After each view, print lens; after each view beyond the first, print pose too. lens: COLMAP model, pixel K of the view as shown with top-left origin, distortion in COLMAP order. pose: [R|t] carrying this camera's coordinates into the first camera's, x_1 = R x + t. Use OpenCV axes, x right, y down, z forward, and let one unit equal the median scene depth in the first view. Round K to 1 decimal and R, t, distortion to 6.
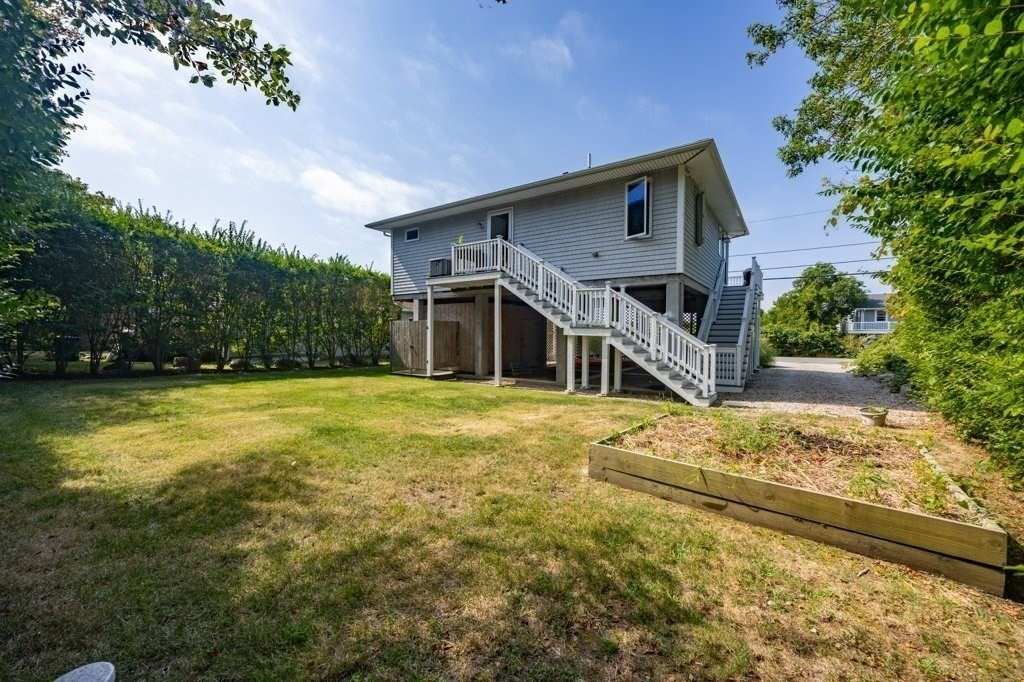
lens RADIAL K [[404.7, 0, 512.0], [0, 404.7, 341.0], [0, 0, 1]] dist [0.007954, 0.000015]
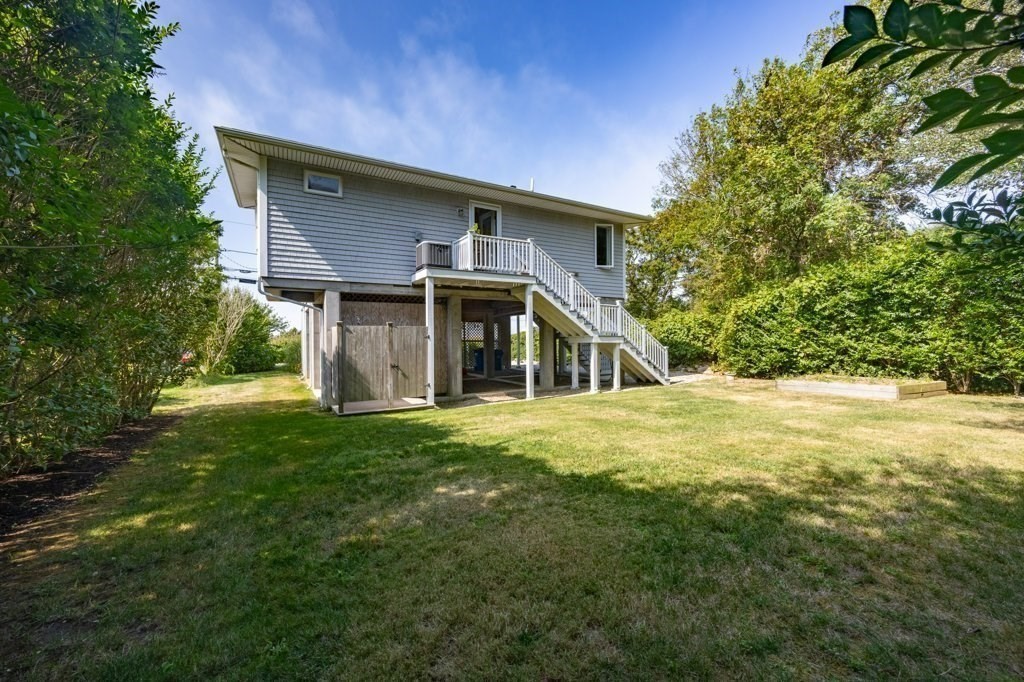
lens RADIAL K [[404.7, 0, 512.0], [0, 404.7, 341.0], [0, 0, 1]] dist [0.007954, 0.000015]
pose [[0.412608, -0.011425, 0.910837, -0.908635], [0.030750, 0.999526, -0.001392, -0.022712], [-0.910389, 0.028583, 0.412764, 0.658774]]
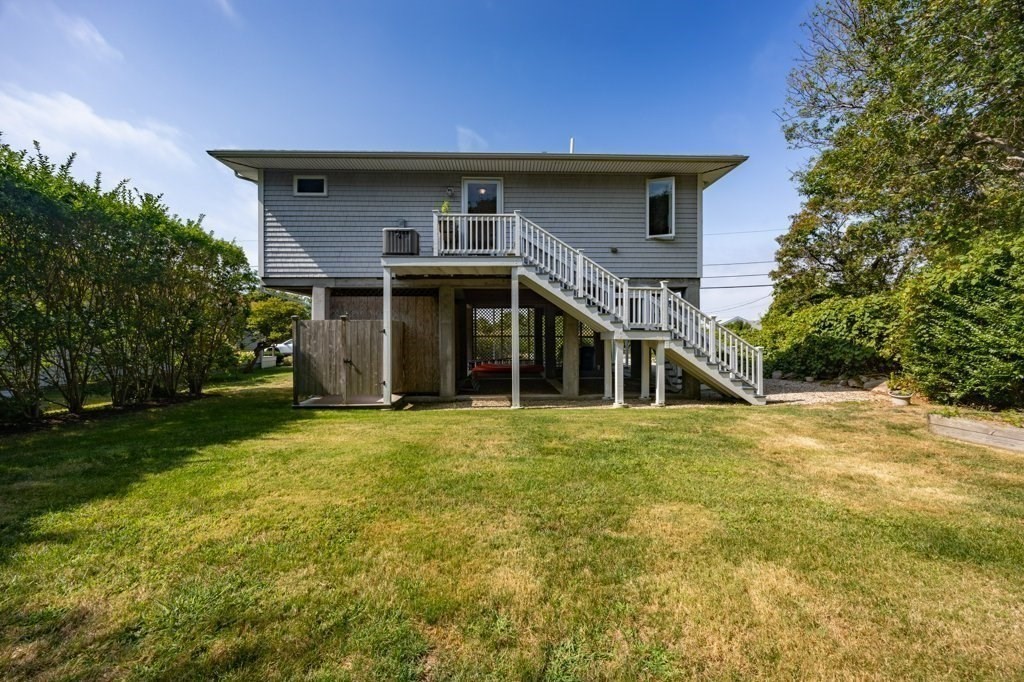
lens RADIAL K [[404.7, 0, 512.0], [0, 404.7, 341.0], [0, 0, 1]] dist [0.007954, 0.000015]
pose [[0.800609, -0.013658, 0.599031, -0.500816], [0.018988, 0.999816, -0.002581, -0.012431], [-0.598886, 0.013441, 0.800722, 0.397044]]
